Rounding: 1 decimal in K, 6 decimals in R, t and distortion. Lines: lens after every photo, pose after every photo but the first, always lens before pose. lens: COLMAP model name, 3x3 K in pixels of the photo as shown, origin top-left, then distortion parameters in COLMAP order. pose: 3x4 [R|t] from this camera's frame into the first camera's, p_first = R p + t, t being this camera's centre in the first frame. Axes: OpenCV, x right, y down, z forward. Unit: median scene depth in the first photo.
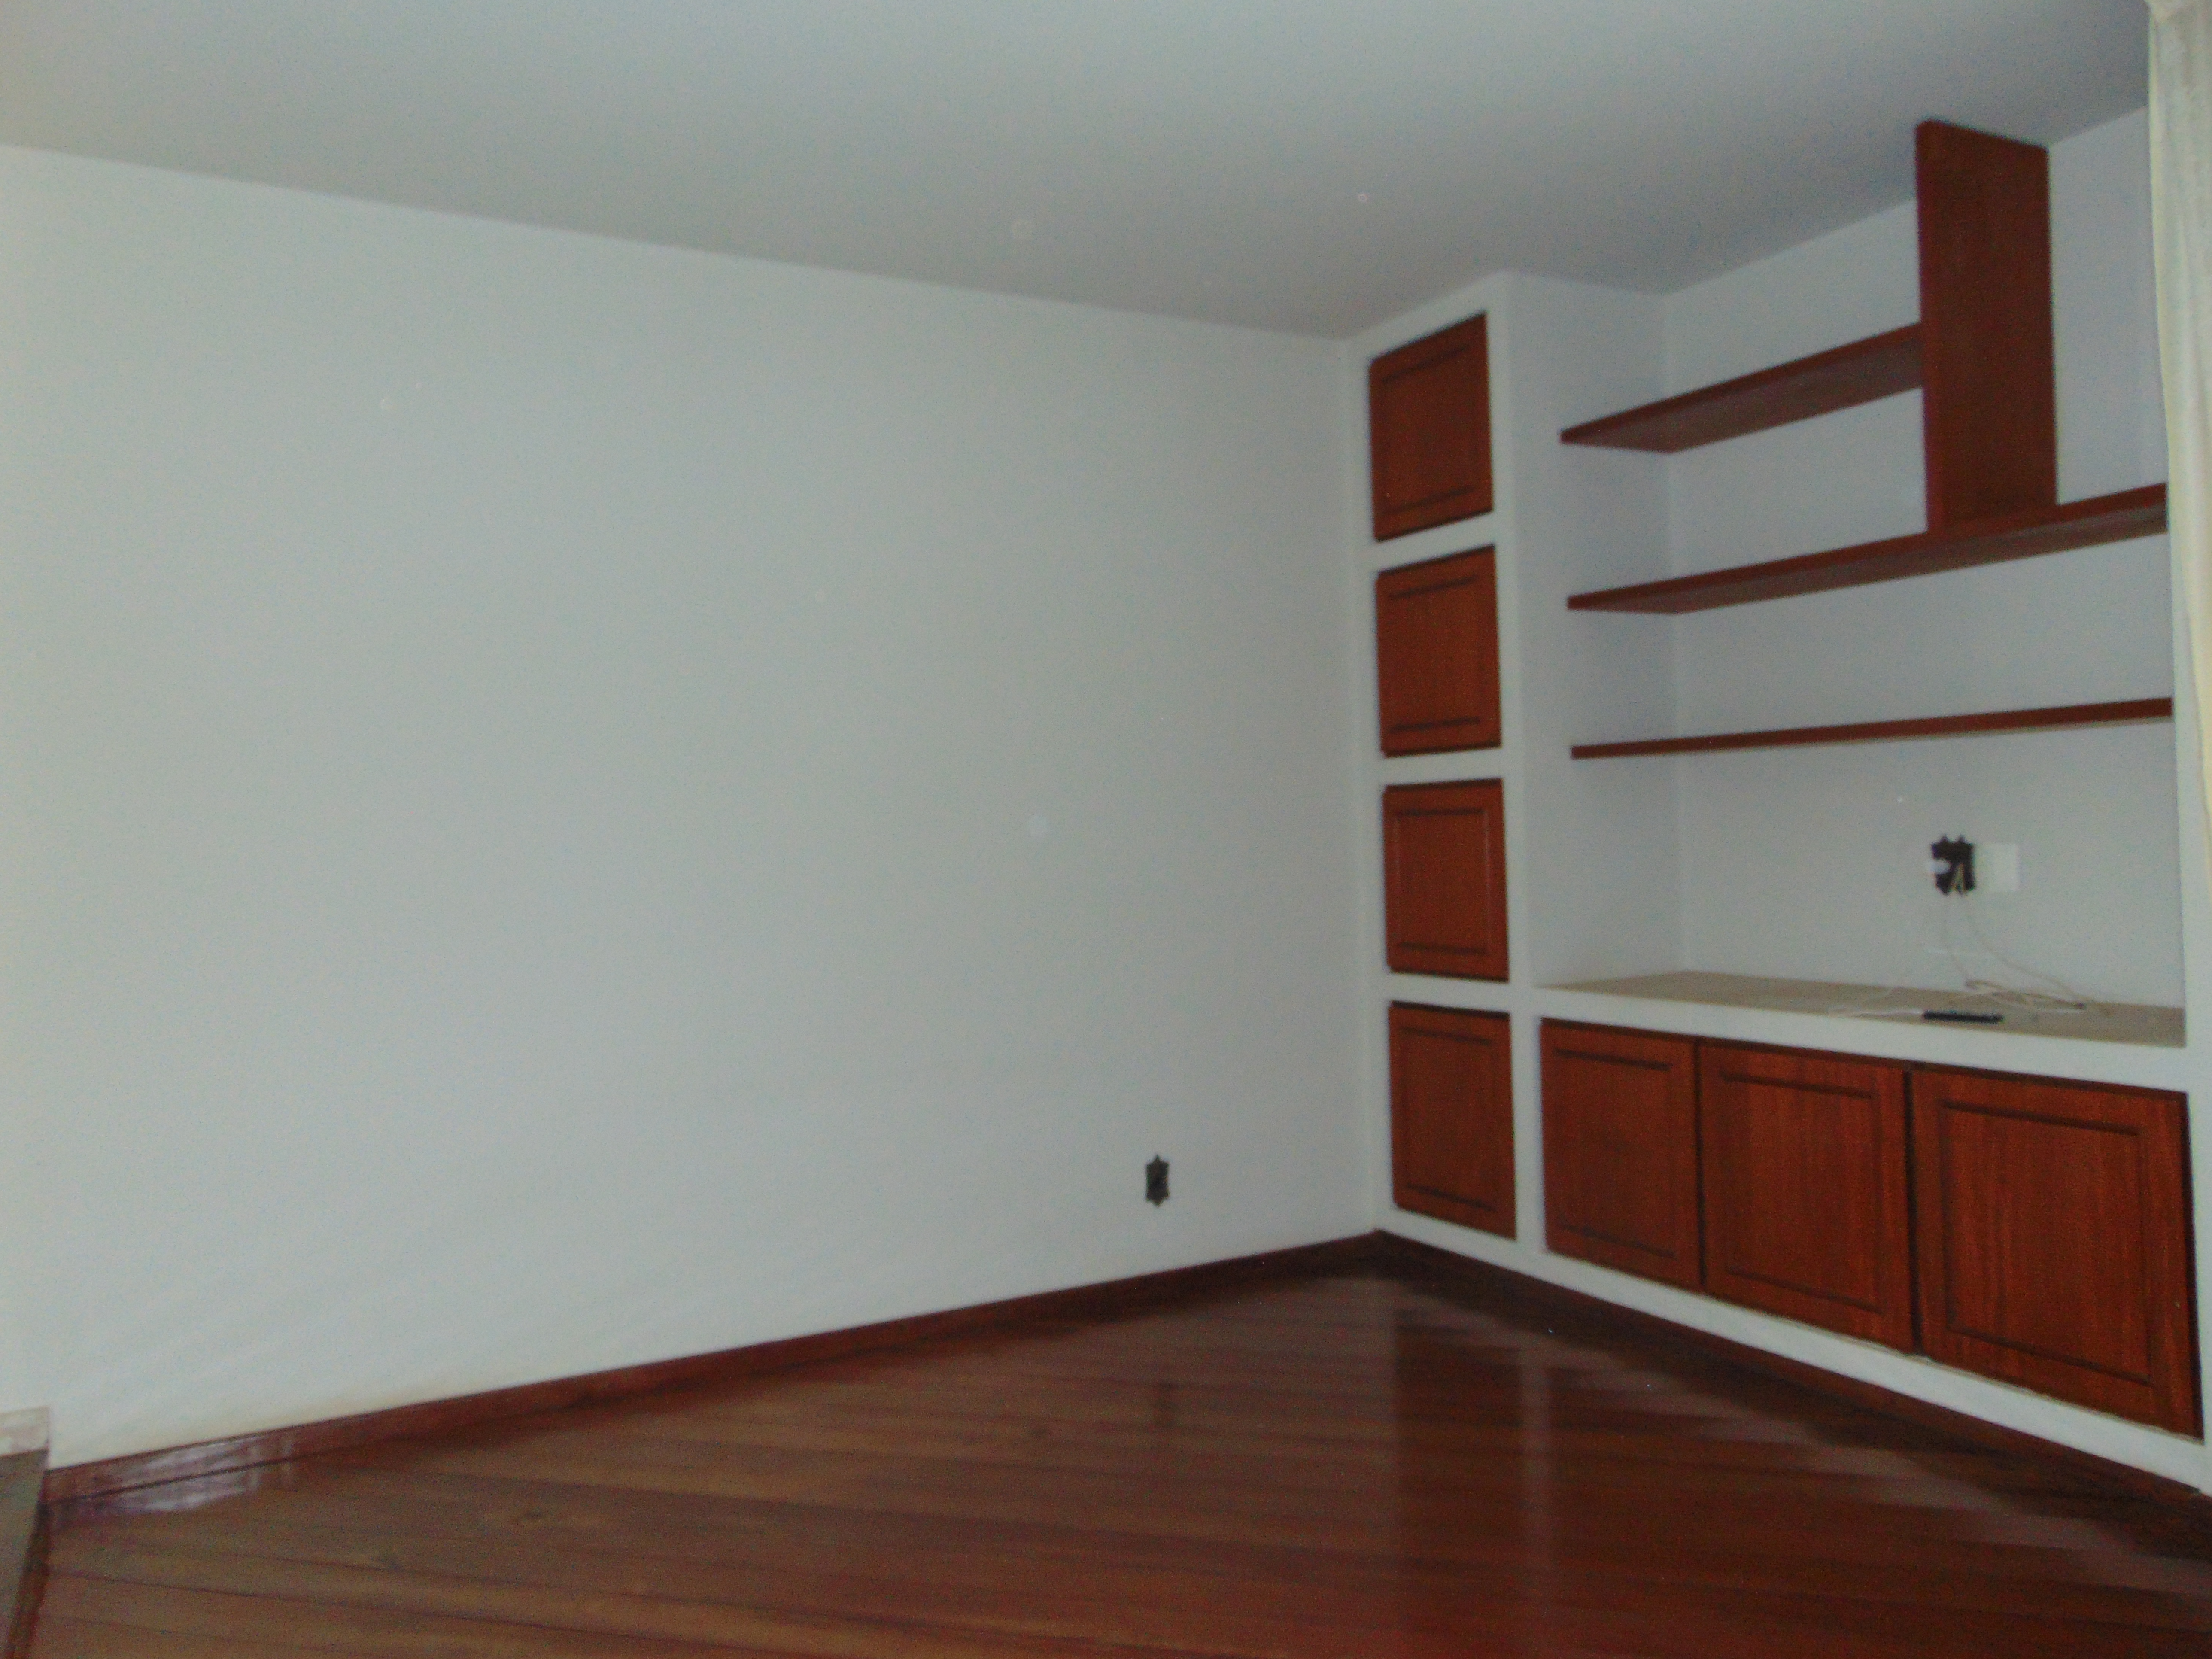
lens RADIAL K [[1654.7, 0, 1106.0], [0, 1654.7, 829.5], [0, 0, 1]] dist [0.004290, 0.001233]
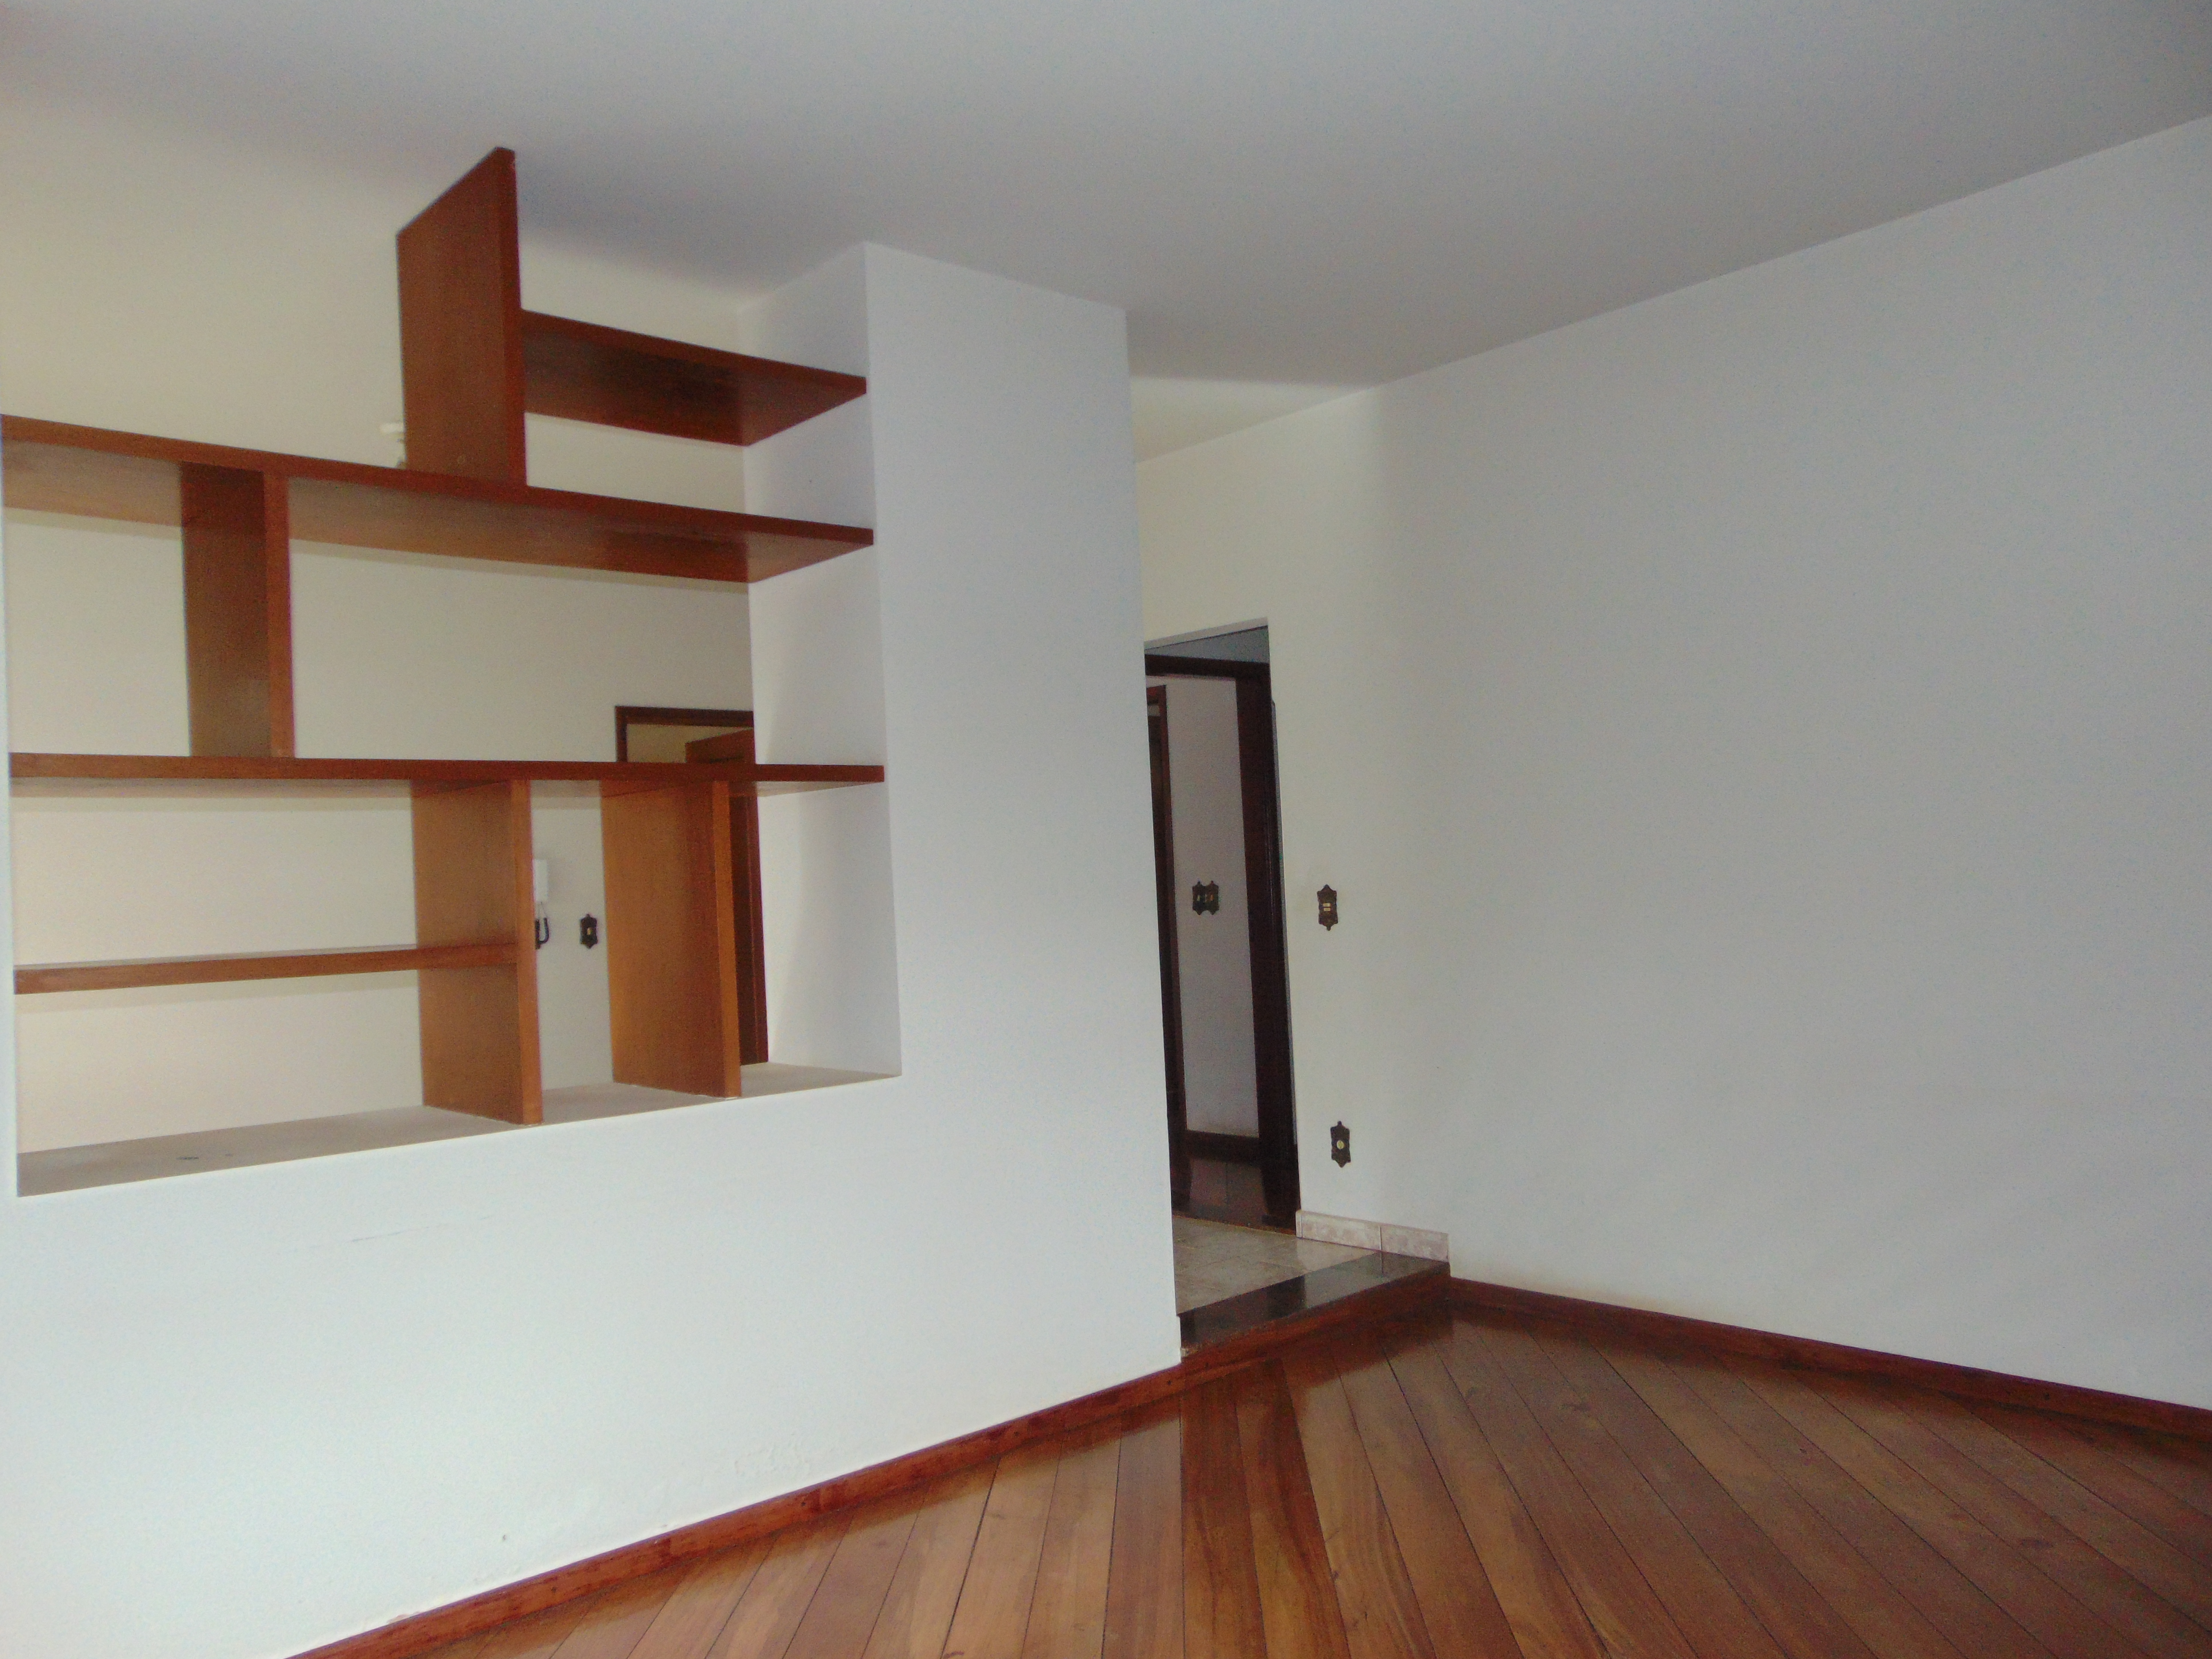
lens RADIAL K [[1654.7, 0, 1106.0], [0, 1654.7, 829.5], [0, 0, 1]] dist [0.004290, 0.001233]
pose [[0.241103, -0.013731, -0.970402, 0.729407], [0.040595, 0.999167, -0.004052, -0.012106], [0.969650, -0.038416, 0.241460, 0.390549]]
